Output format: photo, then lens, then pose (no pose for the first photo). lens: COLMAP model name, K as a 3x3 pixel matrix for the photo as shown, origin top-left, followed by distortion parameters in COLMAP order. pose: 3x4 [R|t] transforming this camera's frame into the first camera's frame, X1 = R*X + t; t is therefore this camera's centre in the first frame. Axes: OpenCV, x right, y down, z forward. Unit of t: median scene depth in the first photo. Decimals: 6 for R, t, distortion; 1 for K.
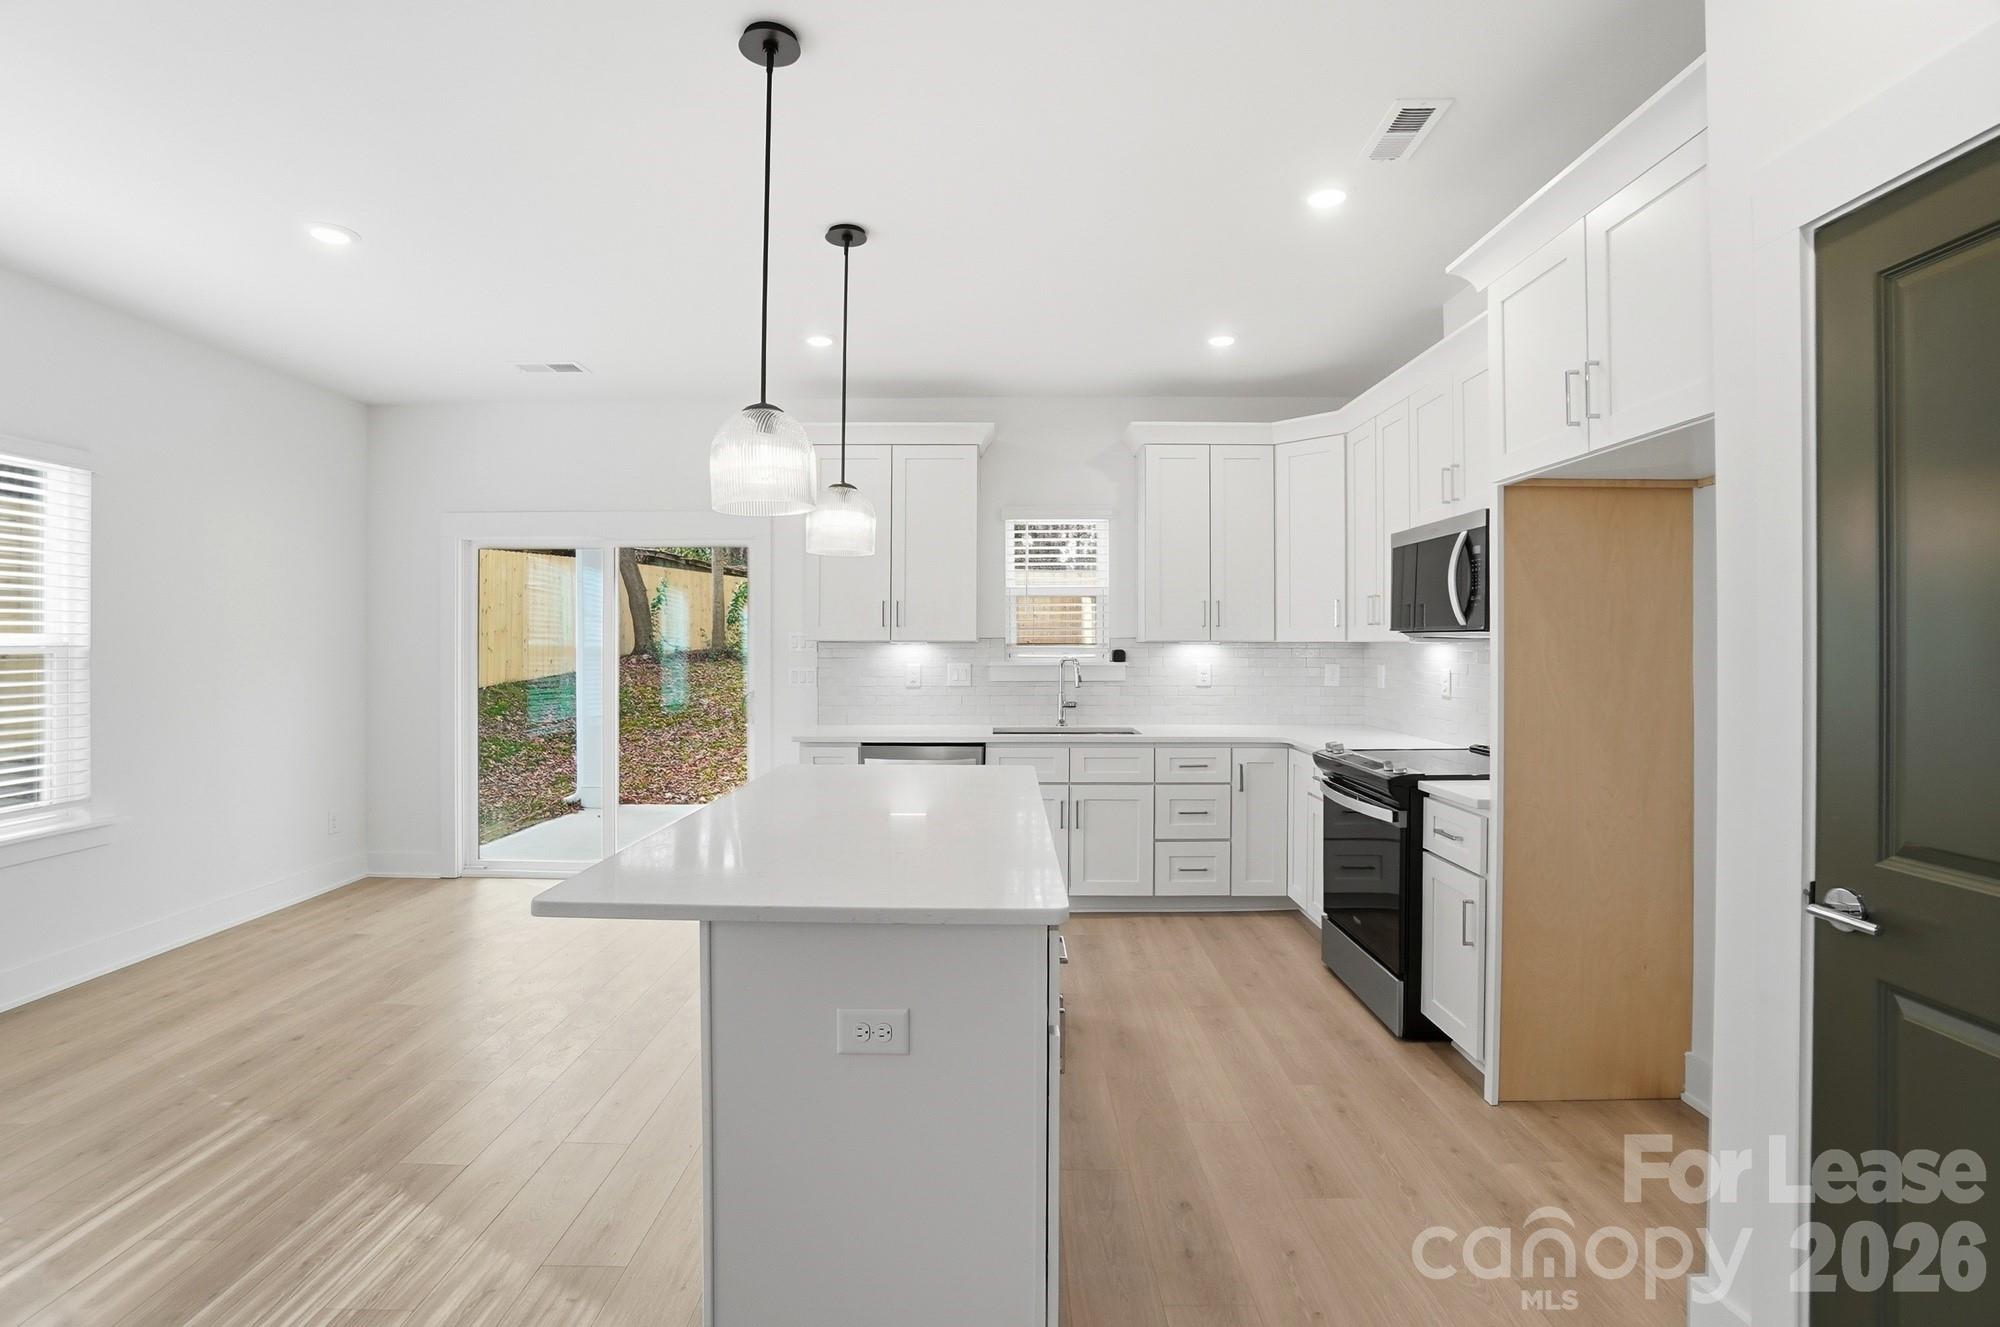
lens RADIAL K [[904.5, 0, 990.3], [0, 904.5, 640.7], [0, 0, 1]] dist [-0.051457, 0.016798]
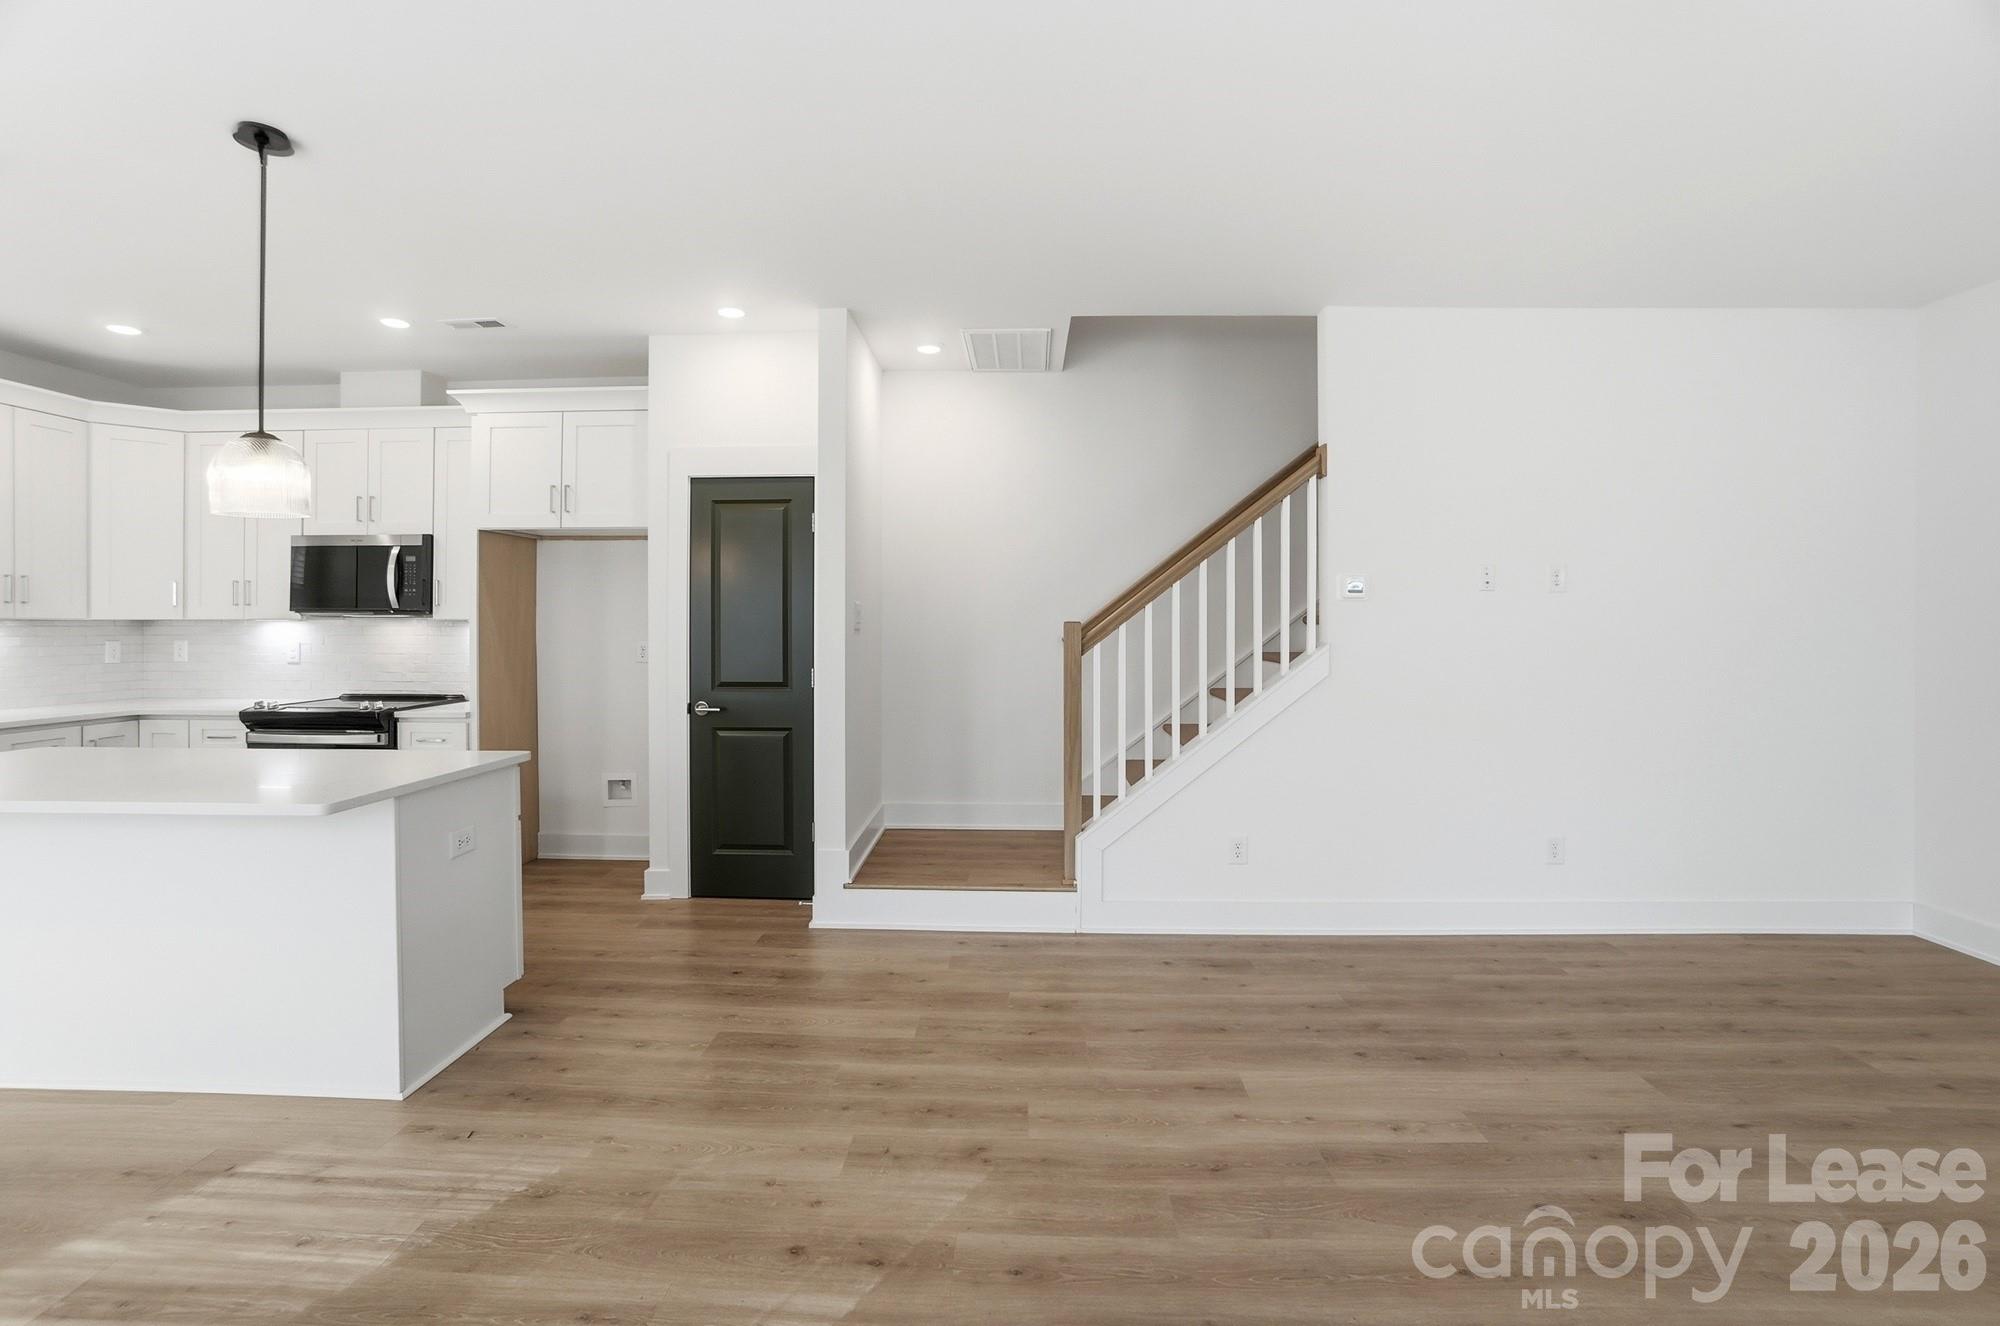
lens RADIAL K [[904.5, 0, 997.2], [0, 904.5, 631.8], [0, 0, 1]] dist [-0.051457, 0.016798]
pose [[0.024152, -0.006005, 0.999690, -0.652660], [-0.005528, 0.999966, 0.006140, 0.004286], [-0.999693, -0.005674, 0.024118, -0.033244]]
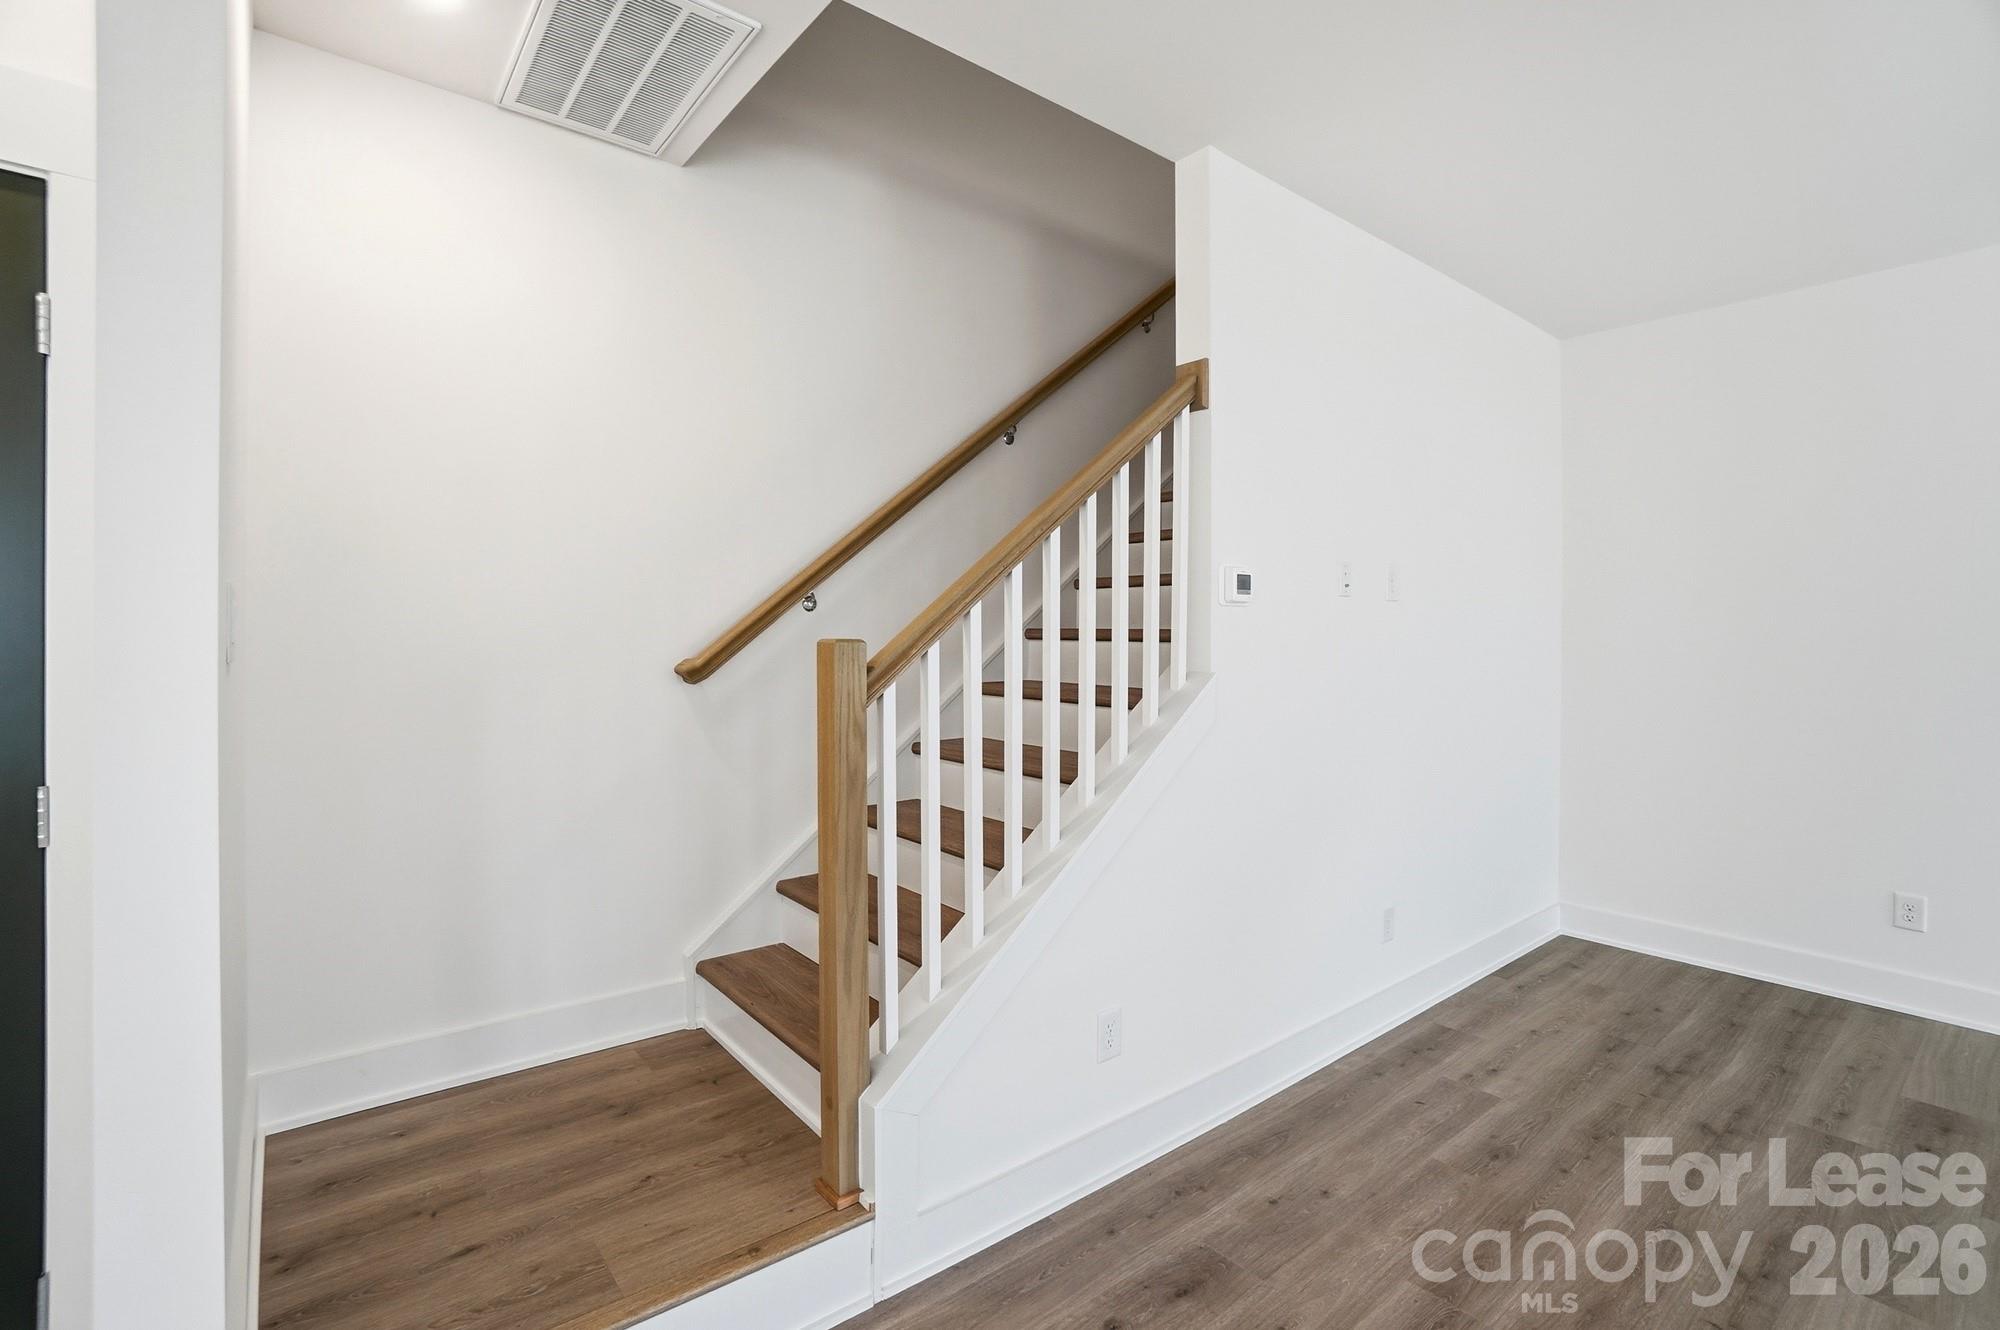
lens RADIAL K [[904.5, 0, 991.3], [0, 904.5, 637.5], [0, 0, 1]] dist [-0.051457, 0.016798]
pose [[-0.629834, -0.001395, 0.776728, -0.127145], [-0.006011, 0.999977, -0.003078, 0.001040], [-0.776706, -0.006607, -0.629828, 0.119767]]
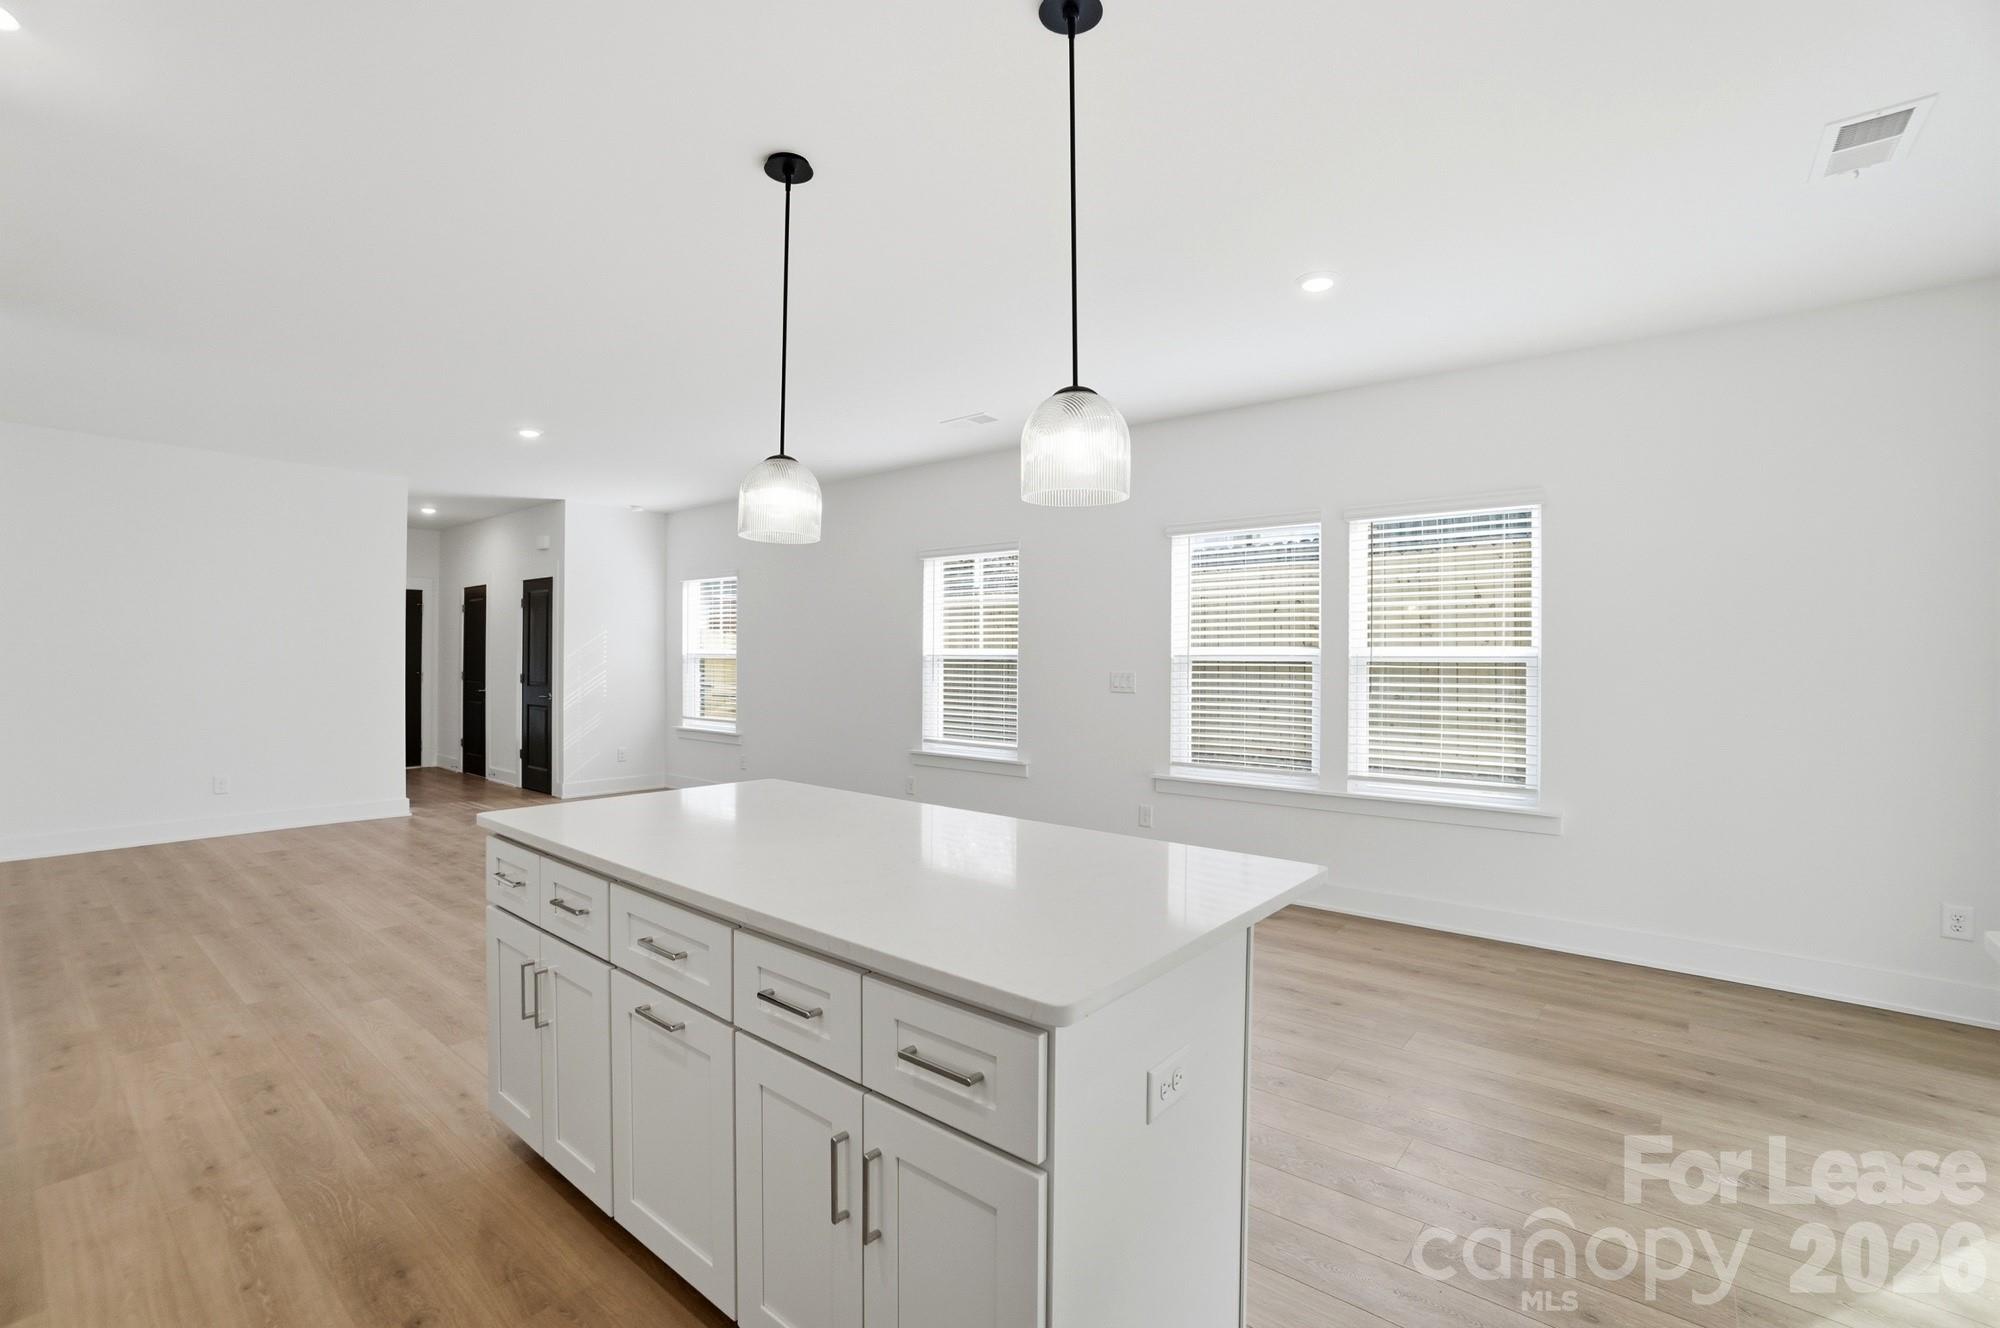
lens RADIAL K [[904.5, 0, 1005.0], [0, 904.5, 662.8], [0, 0, 1]] dist [-0.051457, 0.016798]
pose [[-0.621977, 0.003676, -0.783027, 0.244141], [-0.003273, 0.999968, 0.007295, 0.006650], [0.783028, 0.007100, -0.621946, 0.918744]]
